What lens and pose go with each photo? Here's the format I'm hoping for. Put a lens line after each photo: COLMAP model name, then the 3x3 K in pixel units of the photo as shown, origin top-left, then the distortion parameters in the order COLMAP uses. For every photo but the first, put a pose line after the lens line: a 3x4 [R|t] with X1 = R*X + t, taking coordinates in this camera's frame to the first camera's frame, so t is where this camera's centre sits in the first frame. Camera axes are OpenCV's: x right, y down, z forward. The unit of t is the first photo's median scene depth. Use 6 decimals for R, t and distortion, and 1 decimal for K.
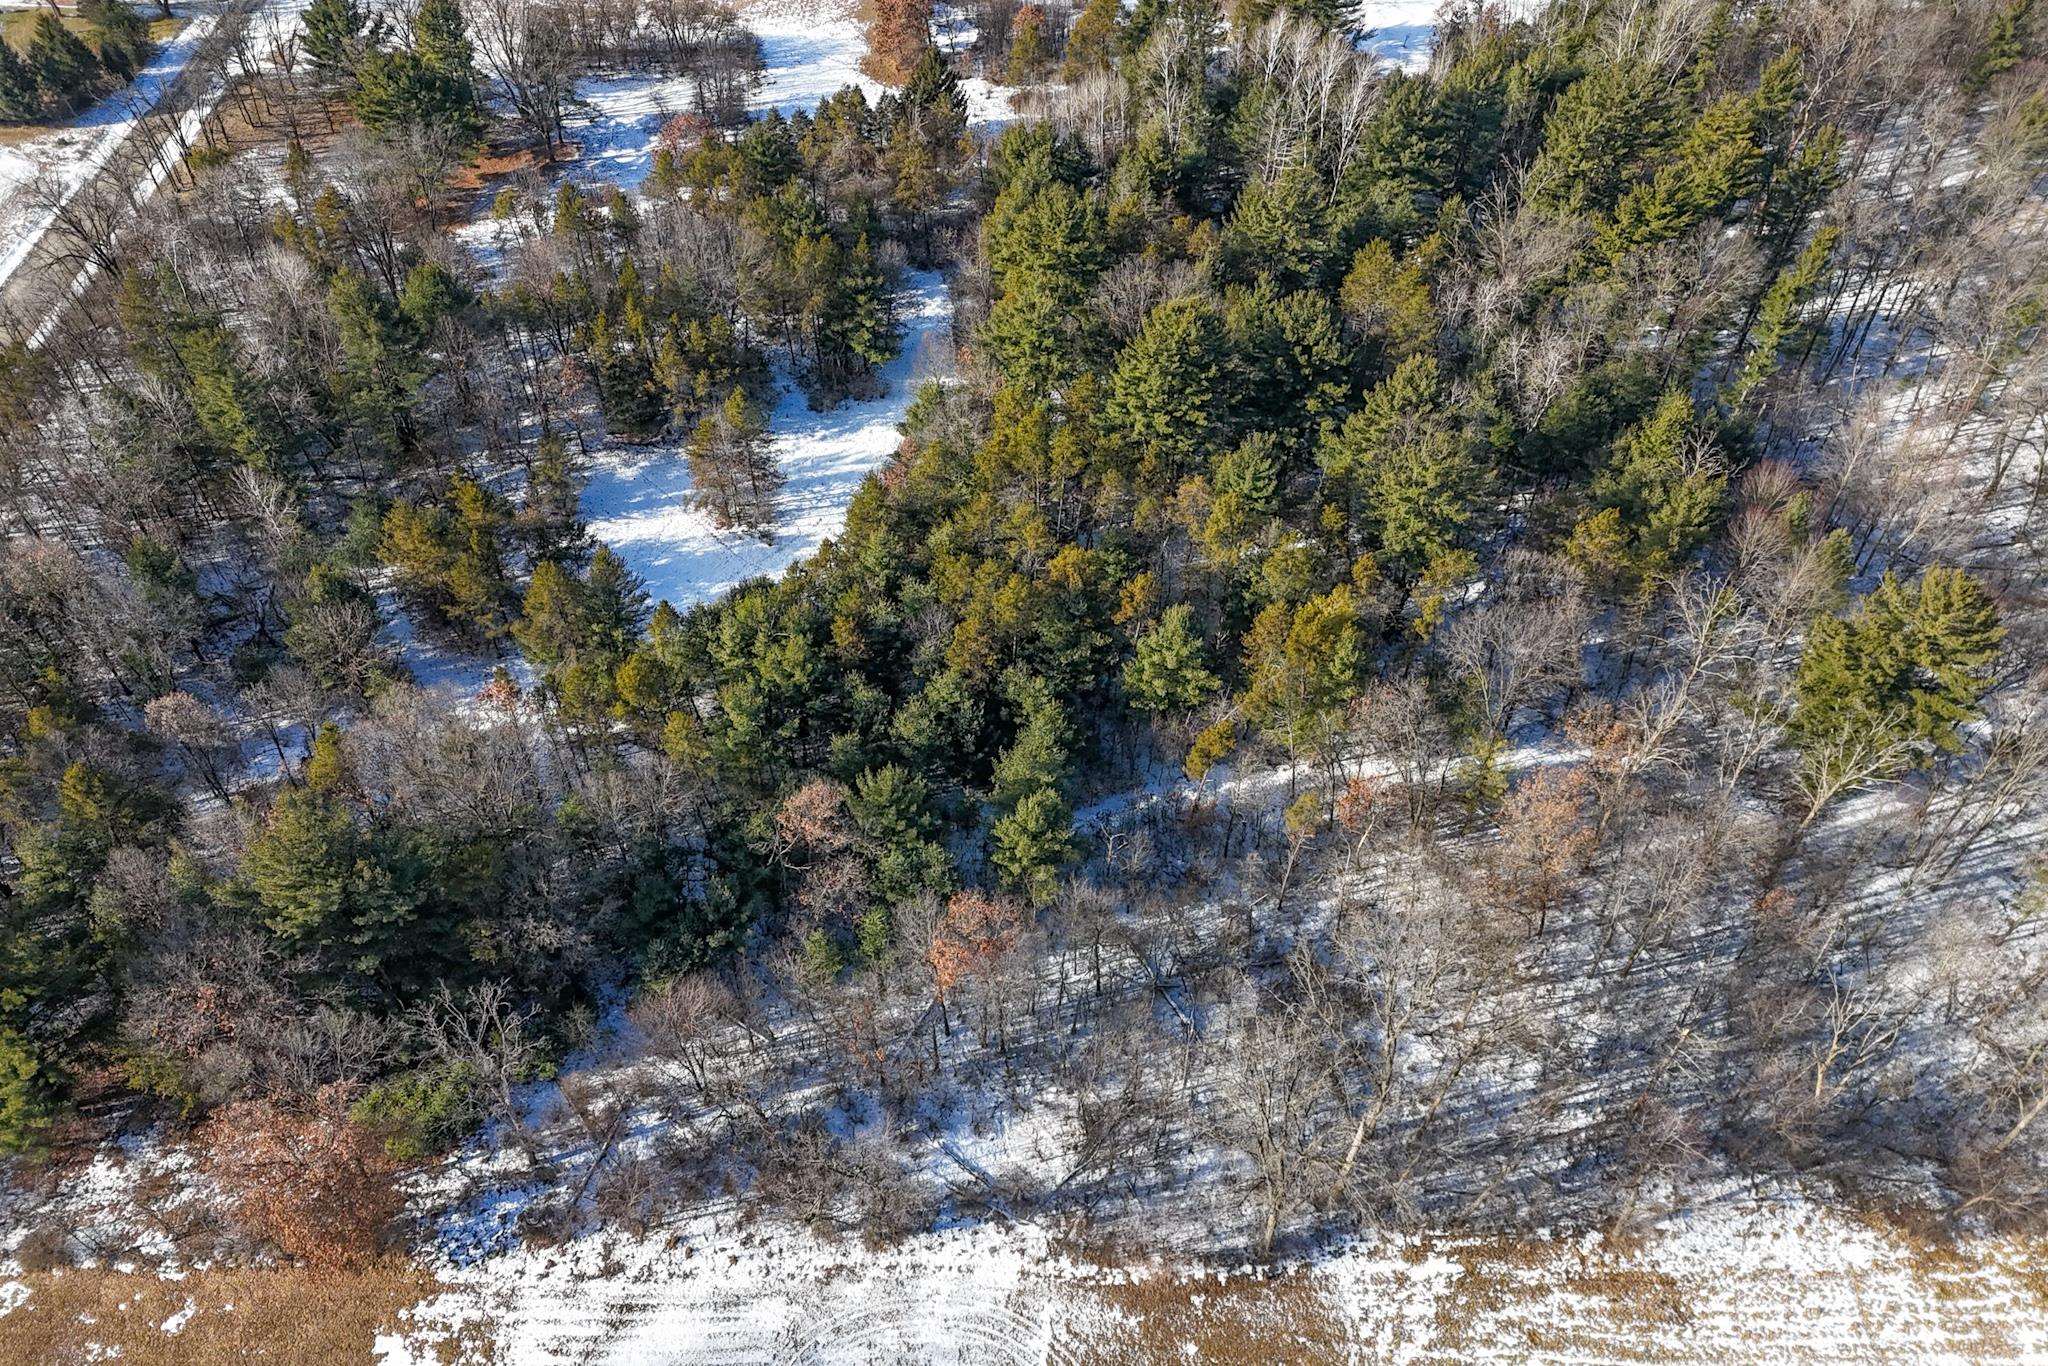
lens RADIAL K [[1497.8, 0, 1019.7], [0, 1497.8, 677.8], [0, 0, 1]] dist [0.068744, -0.054236]
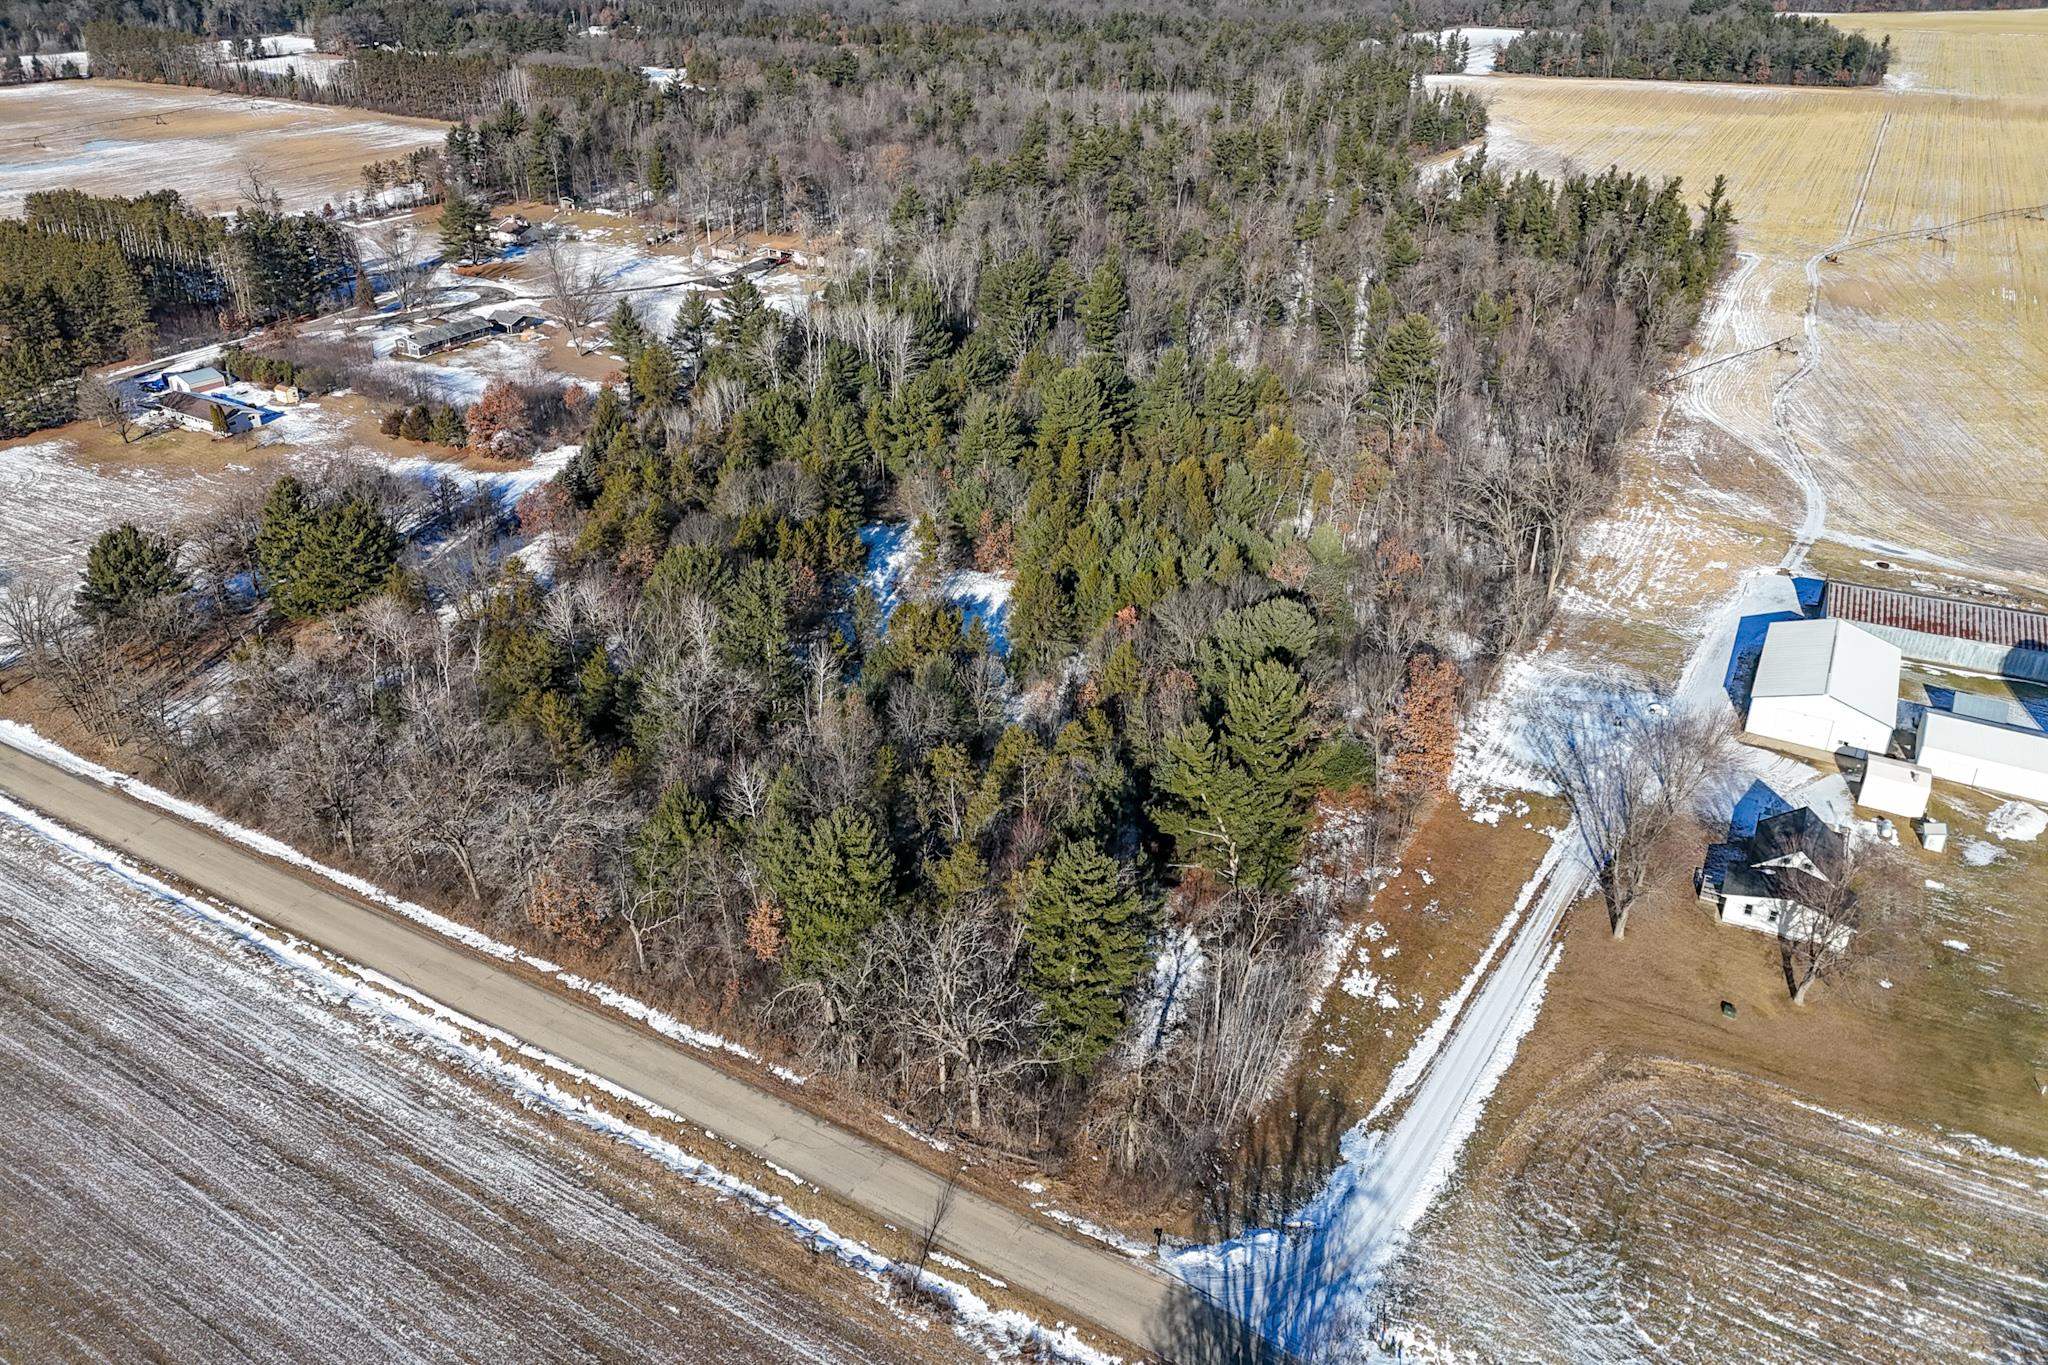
lens RADIAL K [[1497.8, 0, 1018.2], [0, 1497.8, 616.9], [0, 0, 1]] dist [0.068744, -0.054236]
pose [[0.512211, -0.379801, 0.770319, -1.743623], [0.628426, 0.777094, -0.034721, -0.006332], [-0.585423, 0.501873, 0.636713, 0.097842]]
